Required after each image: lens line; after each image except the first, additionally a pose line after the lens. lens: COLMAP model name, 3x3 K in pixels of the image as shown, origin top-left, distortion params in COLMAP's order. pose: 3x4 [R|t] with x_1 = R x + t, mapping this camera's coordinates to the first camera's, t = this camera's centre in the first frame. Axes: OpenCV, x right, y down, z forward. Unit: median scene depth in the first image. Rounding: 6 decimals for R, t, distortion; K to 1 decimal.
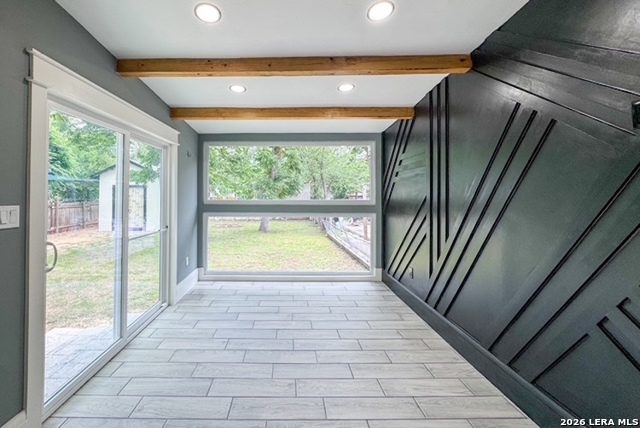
lens RADIAL K [[264.5, 0, 291.5], [0, 264.5, 193.0], [0, 0, 1]] dist [-0.000076, 0.000246]
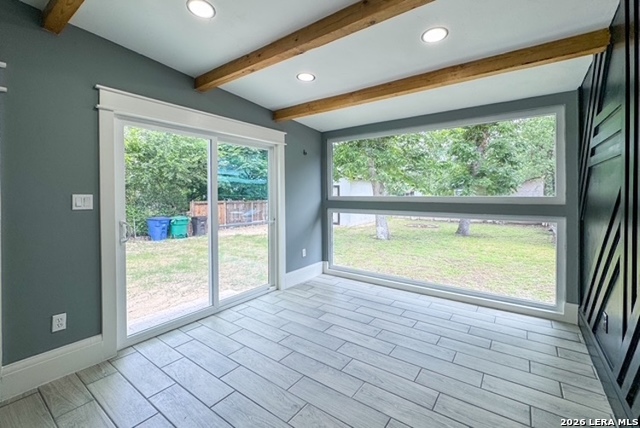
lens RADIAL K [[261.6, 0, 321.2], [0, 261.6, 197.1], [0, 0, 1]] dist [0.001209, 0.000184]
pose [[0.811927, 0.002633, -0.583753, 0.287896], [0.008303, 0.999837, 0.016058, 0.016619], [0.583700, -0.017885, 0.811772, 0.190634]]
